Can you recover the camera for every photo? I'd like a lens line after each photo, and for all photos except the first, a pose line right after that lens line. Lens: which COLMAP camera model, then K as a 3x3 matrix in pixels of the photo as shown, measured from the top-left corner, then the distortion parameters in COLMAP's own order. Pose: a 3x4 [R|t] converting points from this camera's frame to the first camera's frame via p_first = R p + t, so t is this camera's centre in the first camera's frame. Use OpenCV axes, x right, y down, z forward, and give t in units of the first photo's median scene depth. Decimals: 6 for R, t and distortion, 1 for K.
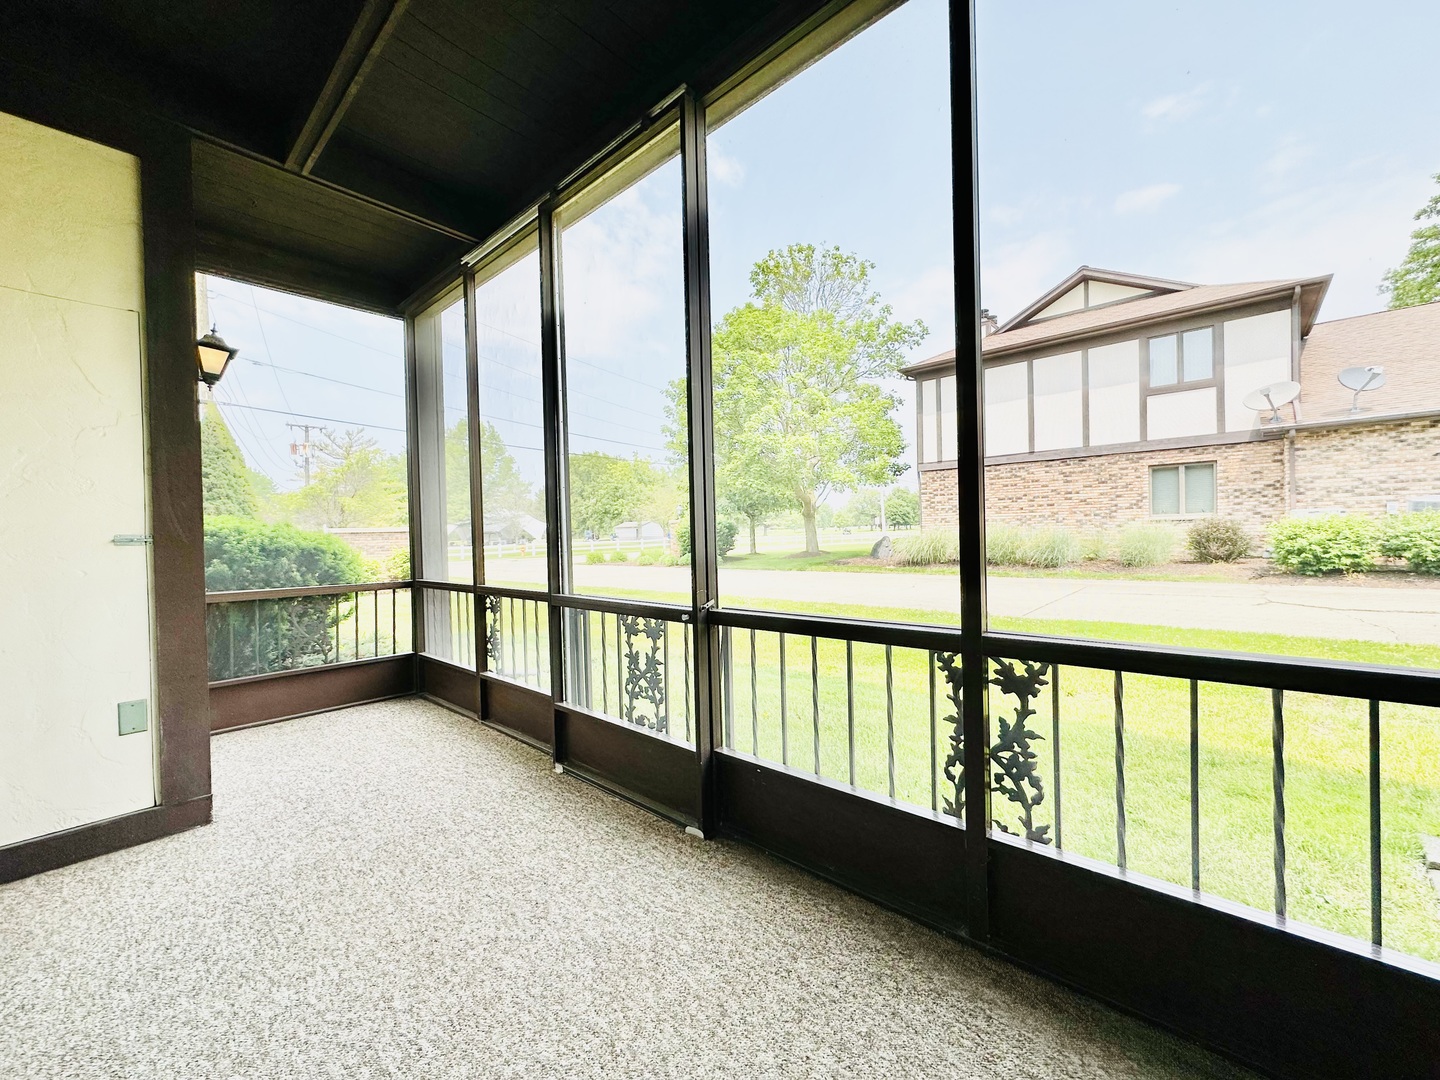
lens RADIAL K [[572.8, 0, 723.1], [0, 572.8, 537.7], [0, 0, 1]] dist [-0.000763, 0.000276]
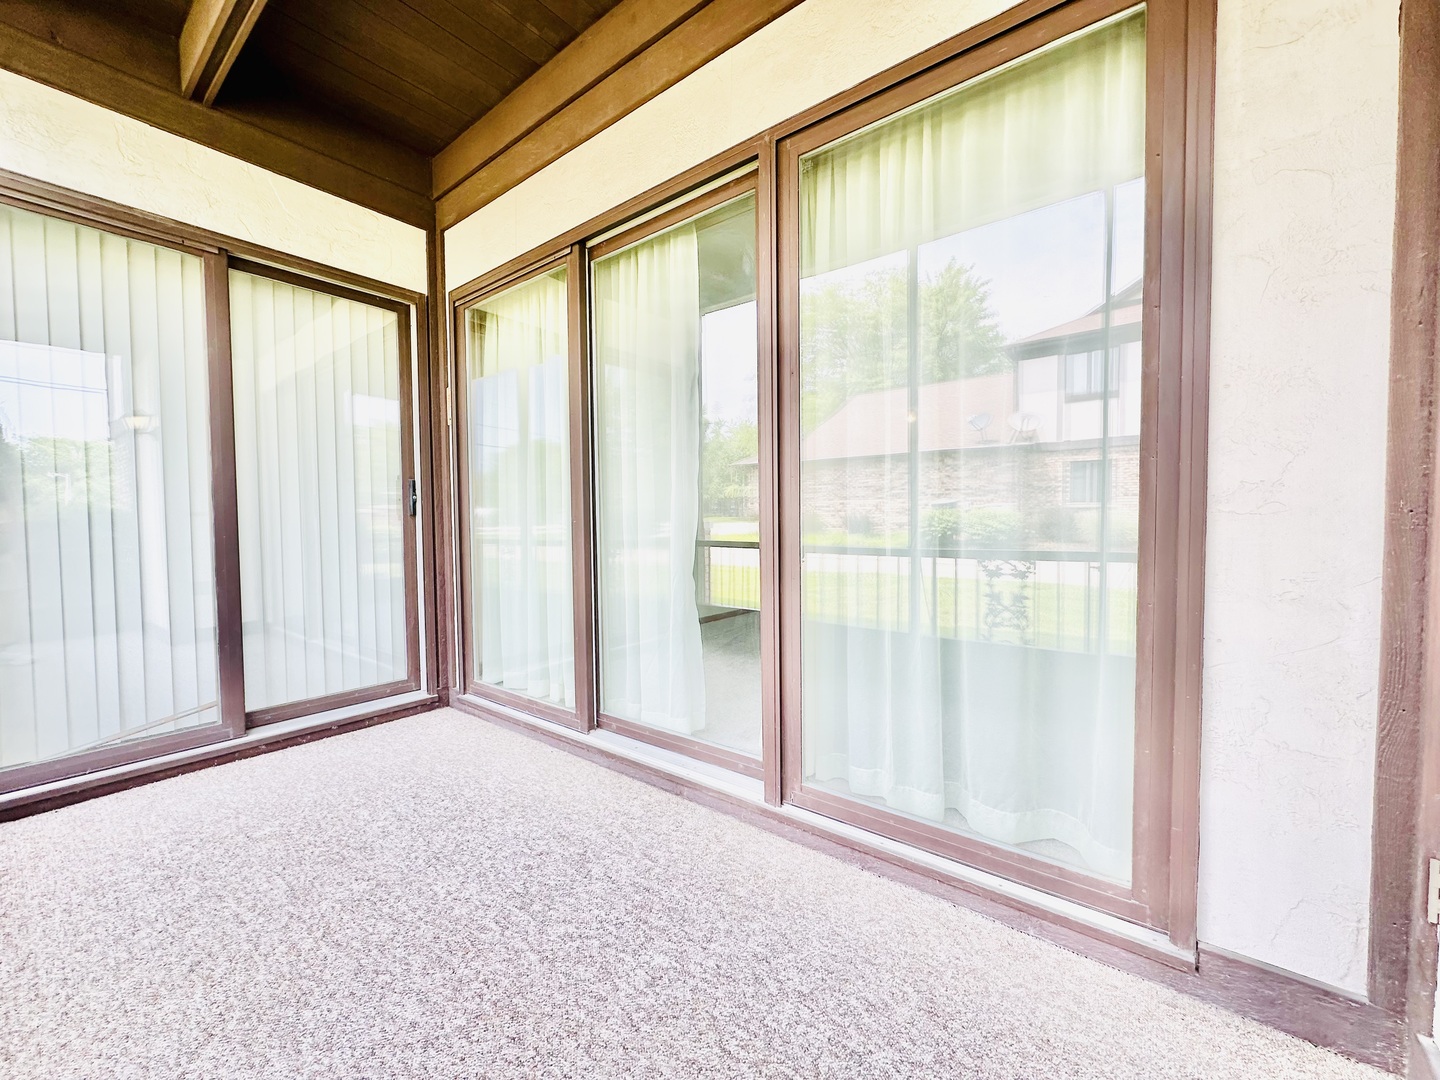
lens RADIAL K [[572.8, 0, 720.1], [0, 572.8, 538.9], [0, 0, 1]] dist [-0.000763, 0.000276]
pose [[-0.996746, 0.032375, -0.073822, -0.784754], [0.028787, 0.998376, 0.049156, 0.055781], [0.075293, 0.046871, -0.996059, 1.838433]]
